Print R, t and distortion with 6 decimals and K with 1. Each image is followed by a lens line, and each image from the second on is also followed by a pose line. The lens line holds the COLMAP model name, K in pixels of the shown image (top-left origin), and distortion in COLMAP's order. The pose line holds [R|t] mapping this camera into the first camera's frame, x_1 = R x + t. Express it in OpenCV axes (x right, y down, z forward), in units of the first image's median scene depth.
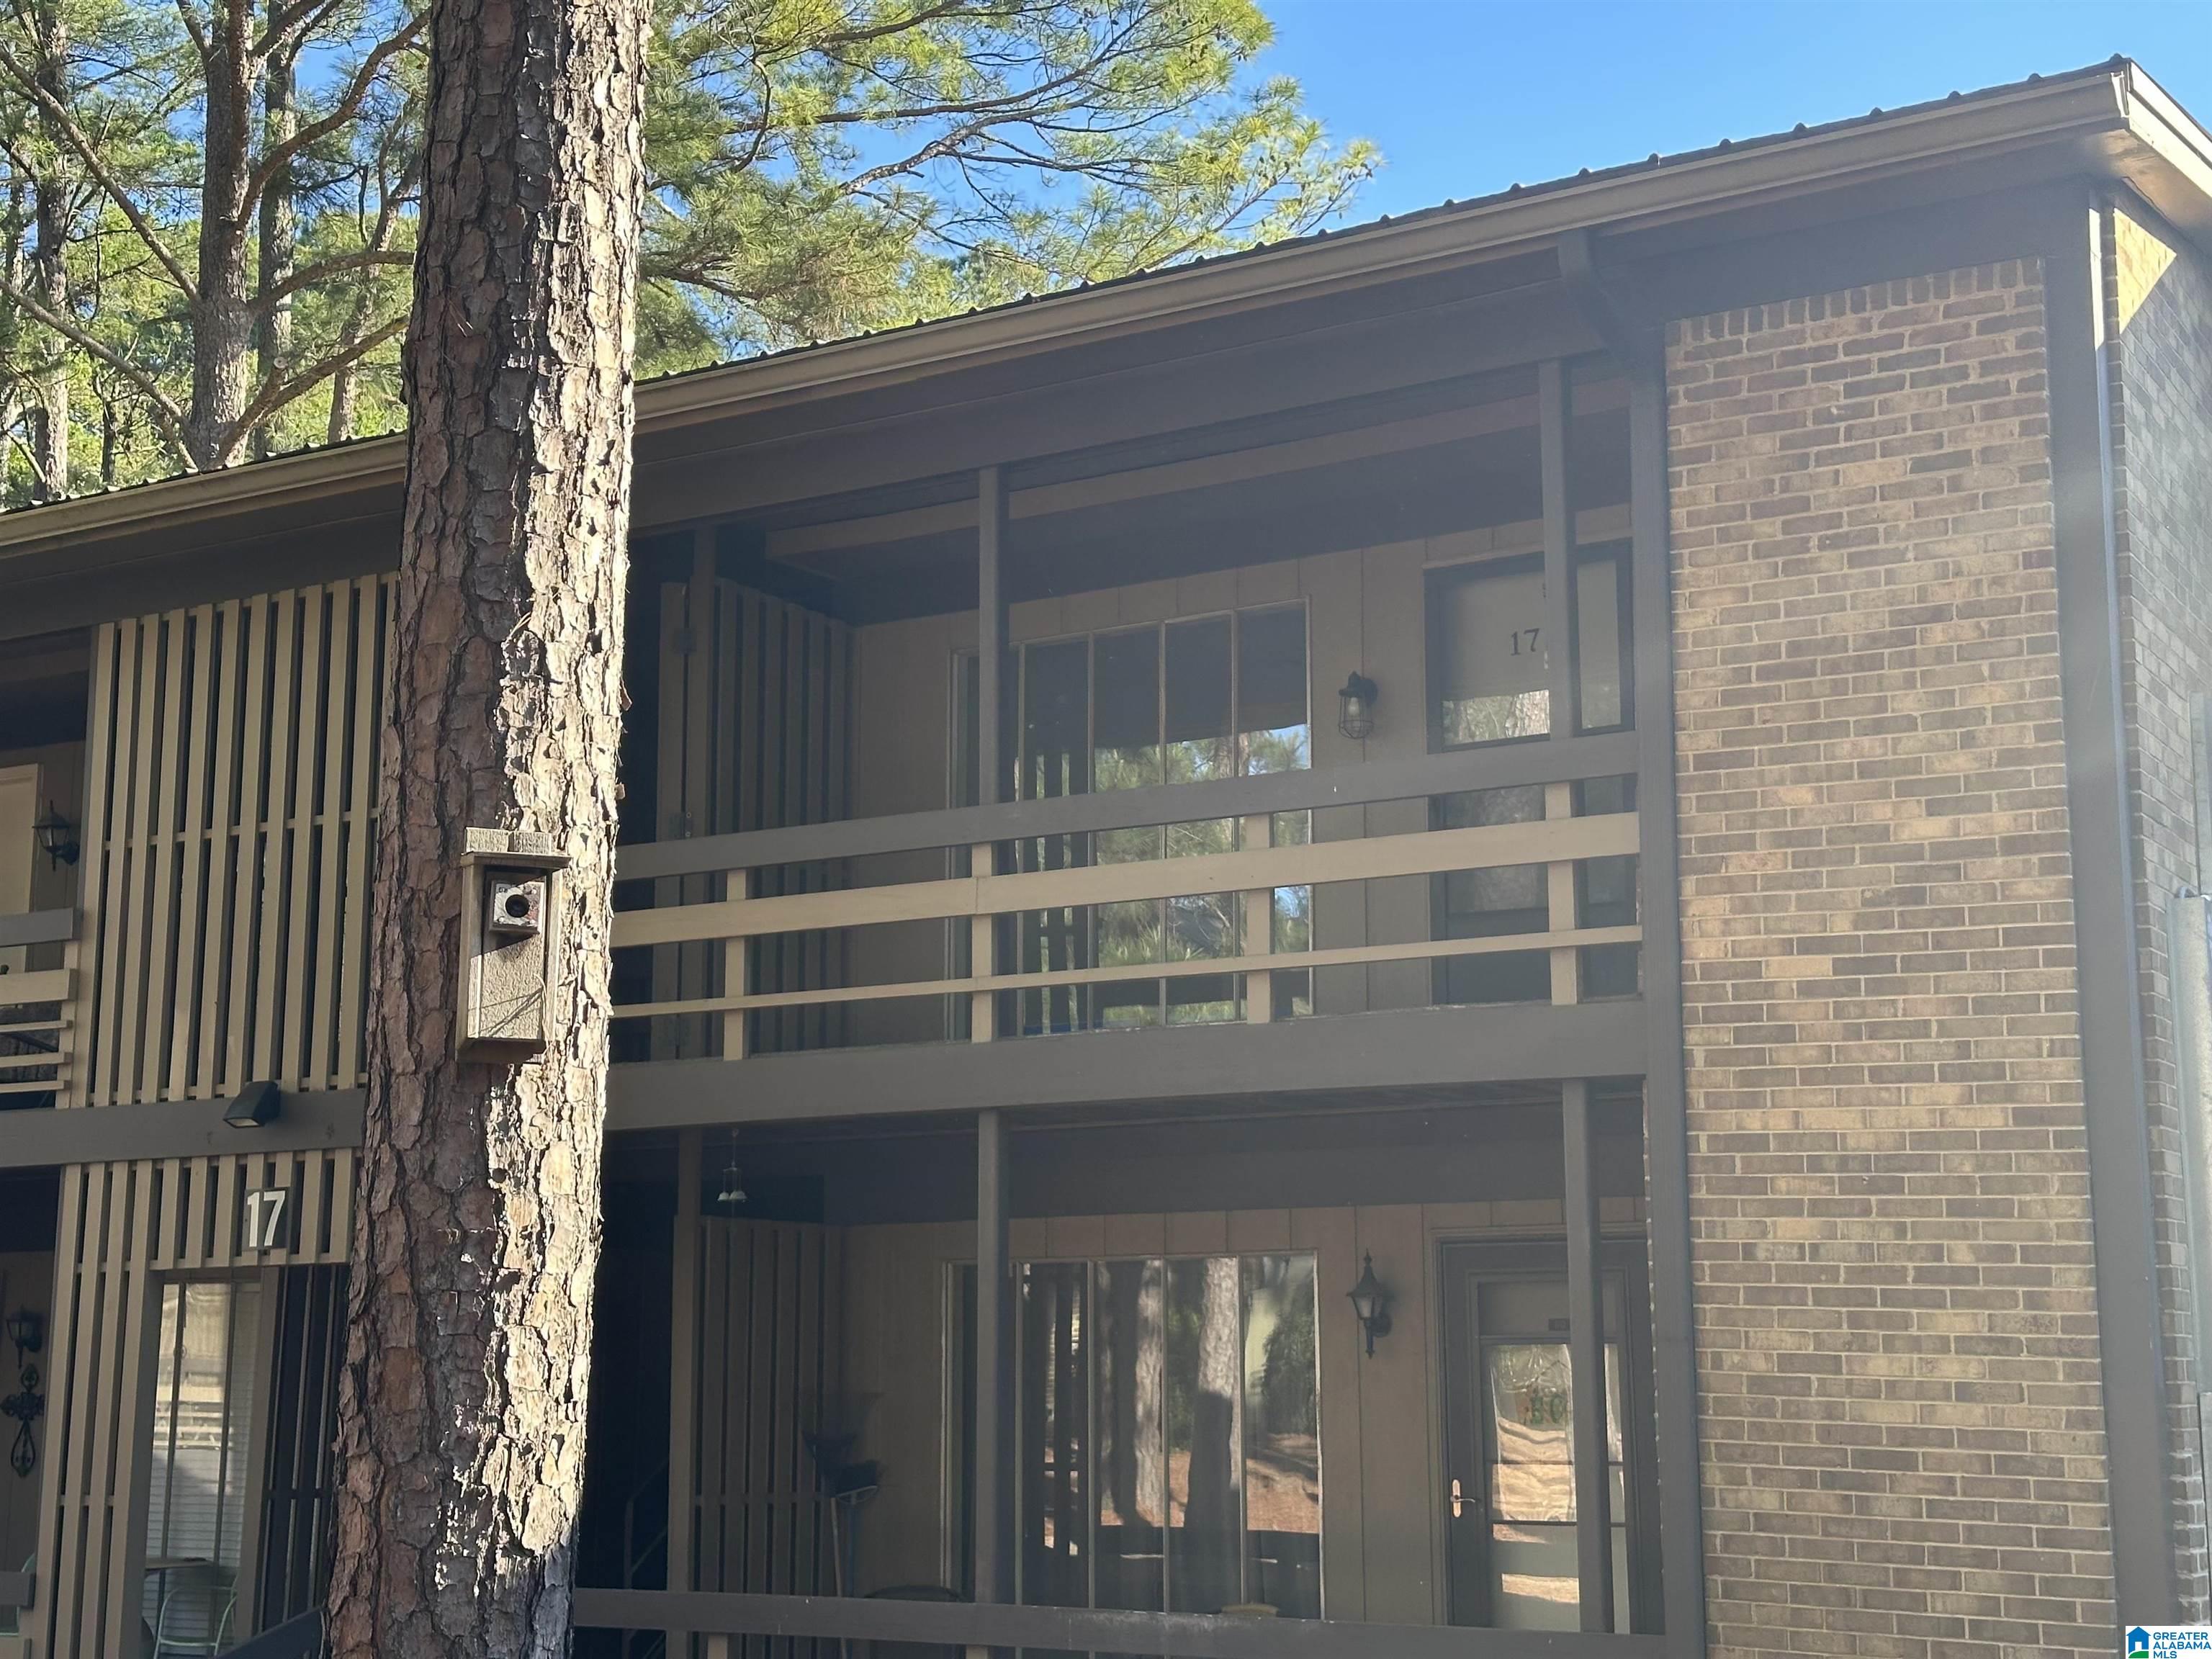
lens RADIAL K [[3114.6, 0, 1092.6], [0, 3114.6, 812.1], [0, 0, 1]] dist [0.098510, 0.000000]
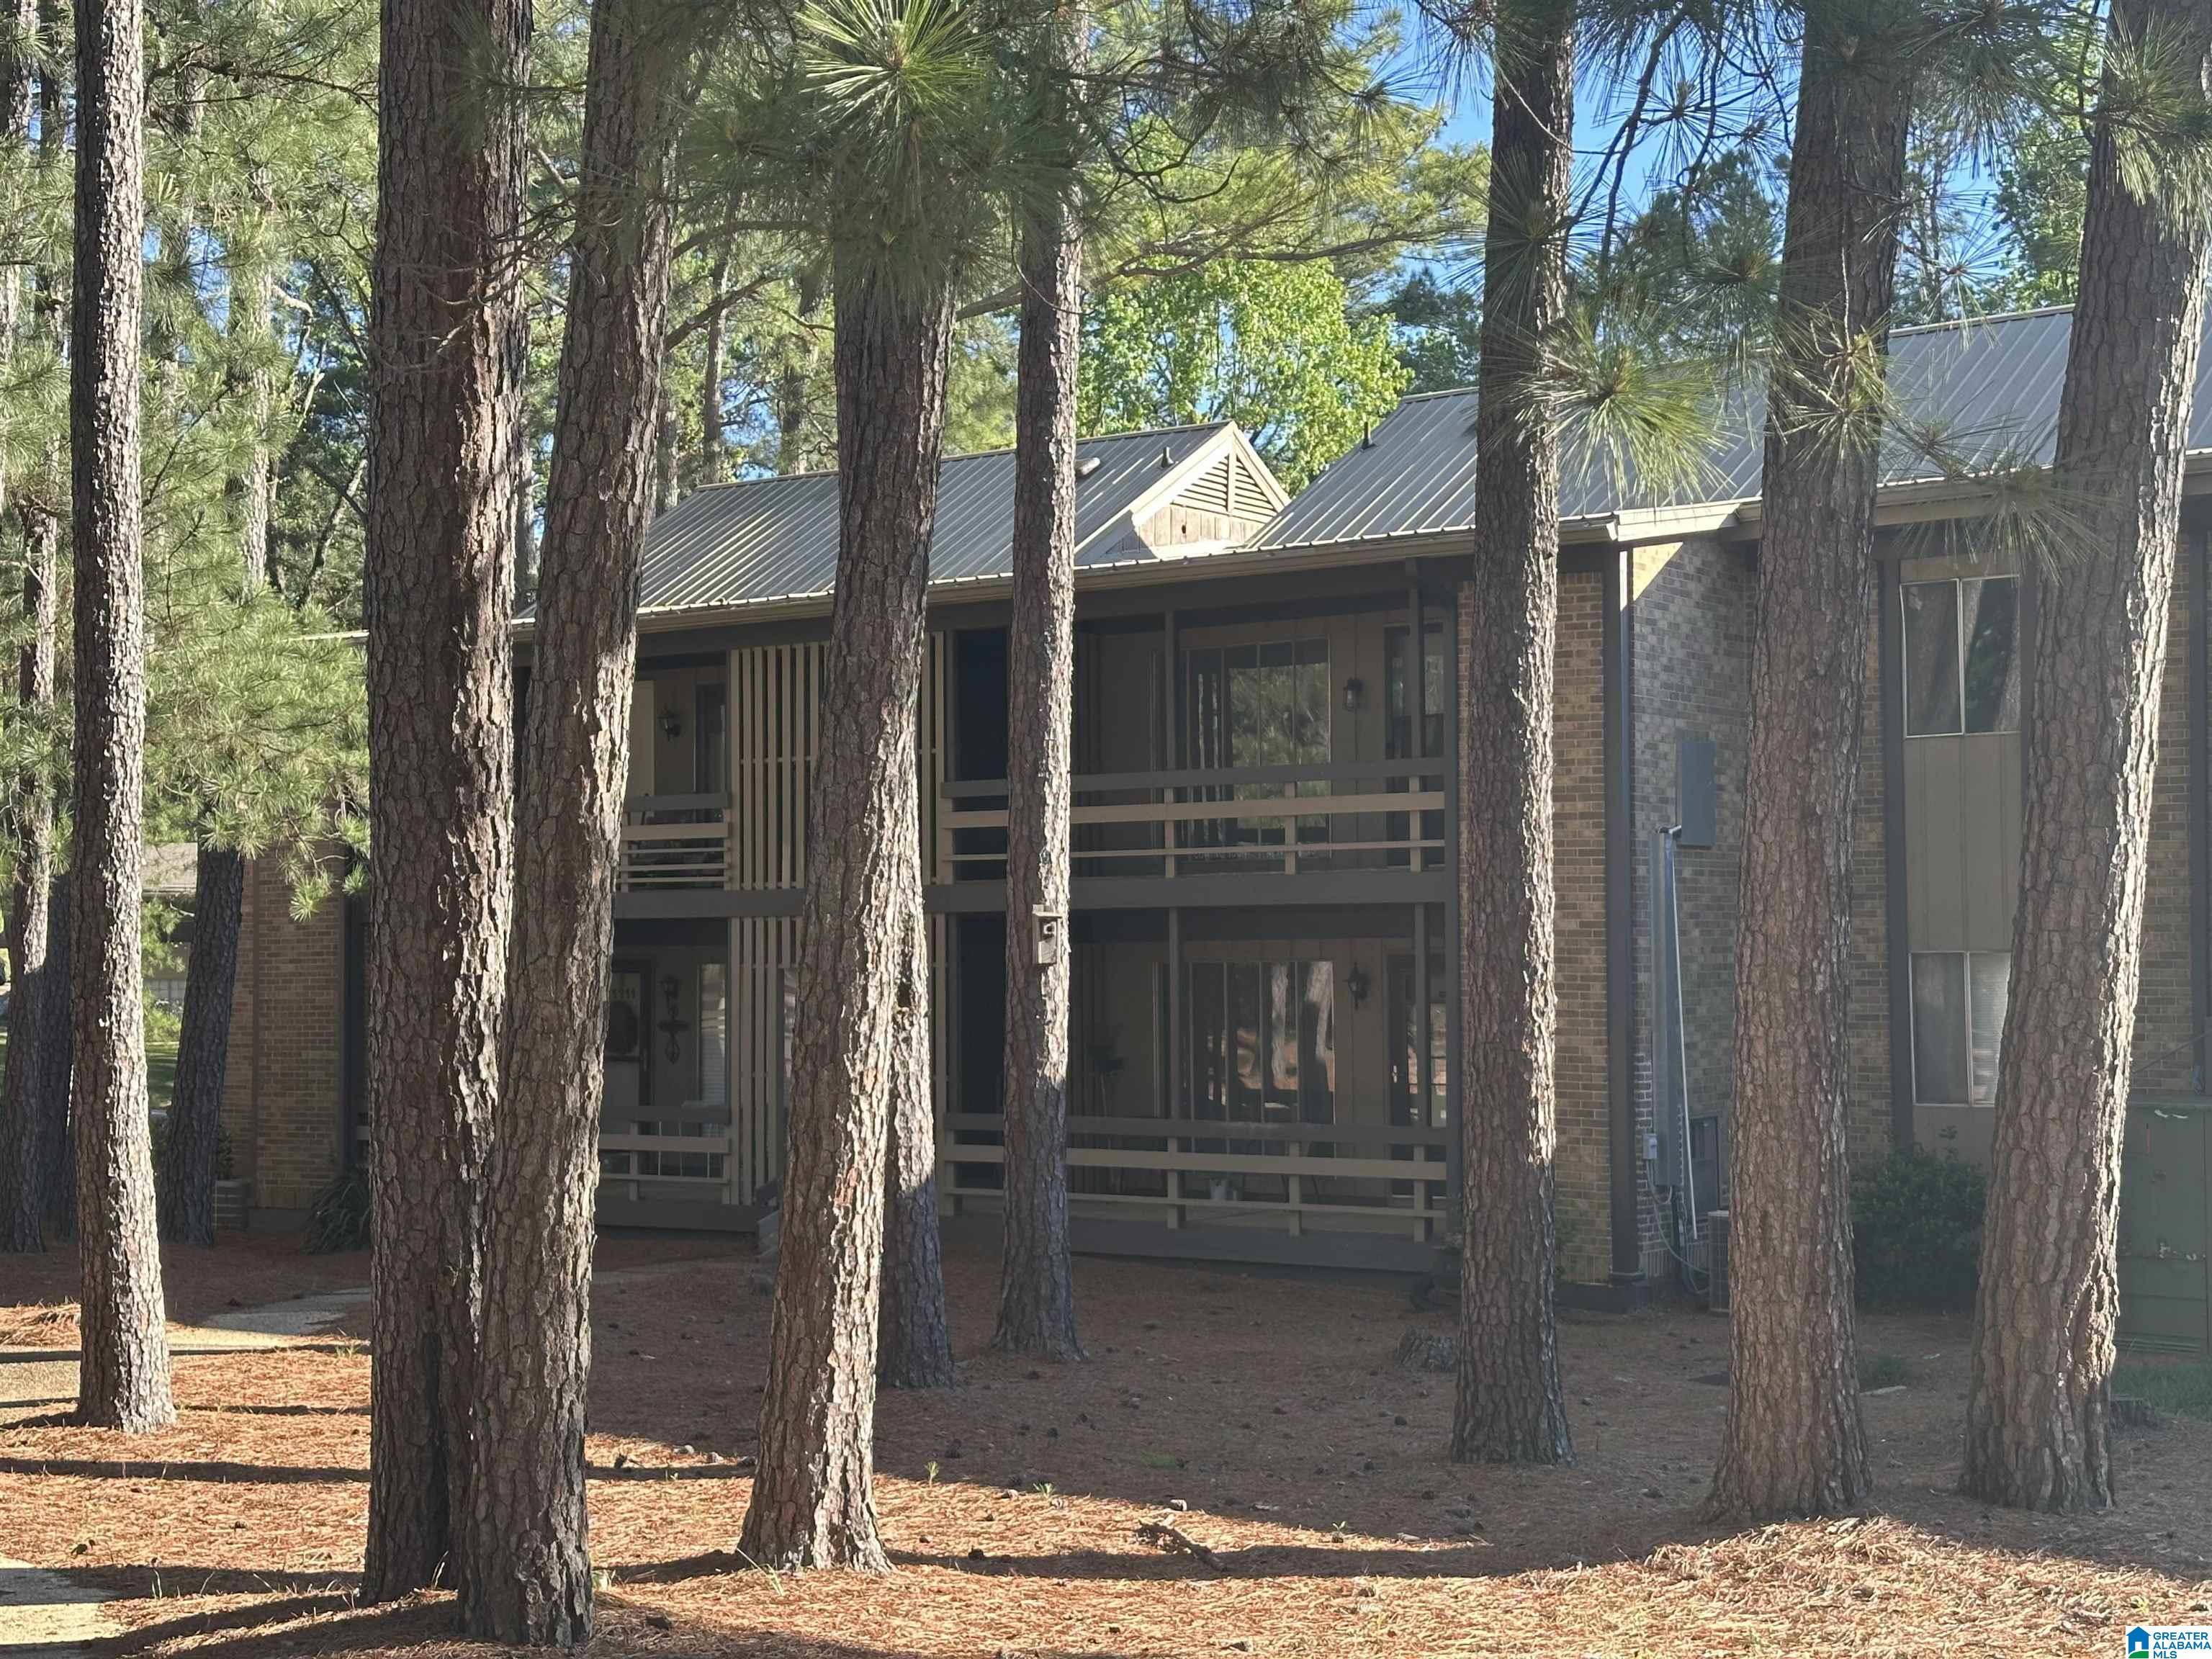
lens RADIAL K [[3114.6, 0, 1106.1], [0, 3114.6, 837.1], [0, 0, 1]] dist [0.098510, 0.000000]
pose [[0.998295, -0.010401, -0.057430, 0.055854], [0.018493, 0.989664, 0.142211, -0.325030], [0.055358, -0.143031, 0.988169, -1.438907]]
